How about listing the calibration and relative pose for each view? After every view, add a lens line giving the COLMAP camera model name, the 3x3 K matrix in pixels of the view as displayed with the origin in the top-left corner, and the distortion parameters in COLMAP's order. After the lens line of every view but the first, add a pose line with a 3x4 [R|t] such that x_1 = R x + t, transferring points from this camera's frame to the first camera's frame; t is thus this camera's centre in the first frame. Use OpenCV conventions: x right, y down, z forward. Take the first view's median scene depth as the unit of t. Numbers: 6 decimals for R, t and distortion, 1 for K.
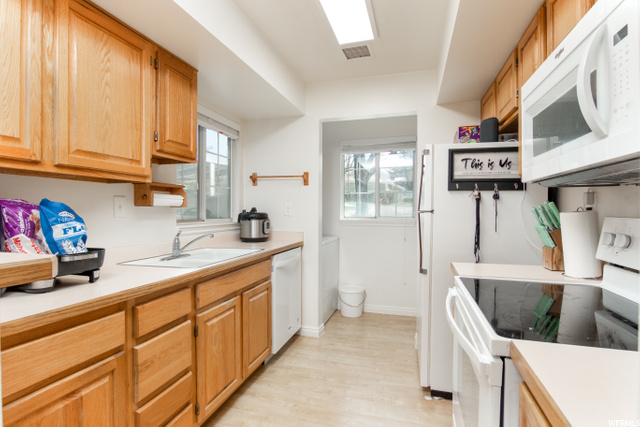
lens RADIAL K [[323.9, 0, 326.1], [0, 323.9, 213.4], [0, 0, 1]] dist [-0.003263, -0.002861]
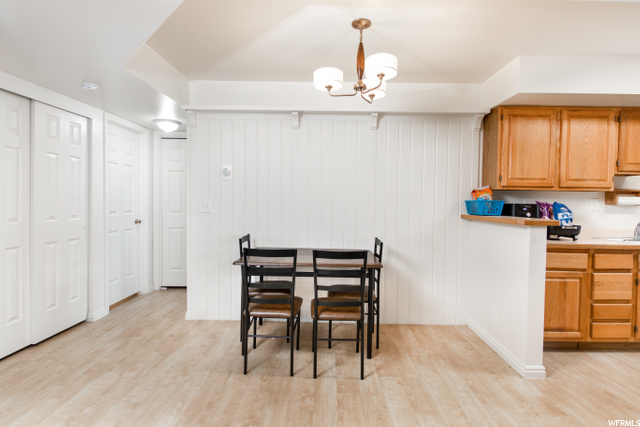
lens RADIAL K [[323.9, 0, 325.8], [0, 323.9, 212.6], [0, 0, 1]] dist [-0.003263, -0.002861]
pose [[0.253288, 0.029846, -0.966930, 0.959544], [-0.017695, 0.999500, 0.026216, -0.000664], [0.967229, 0.010470, 0.253689, -1.182453]]
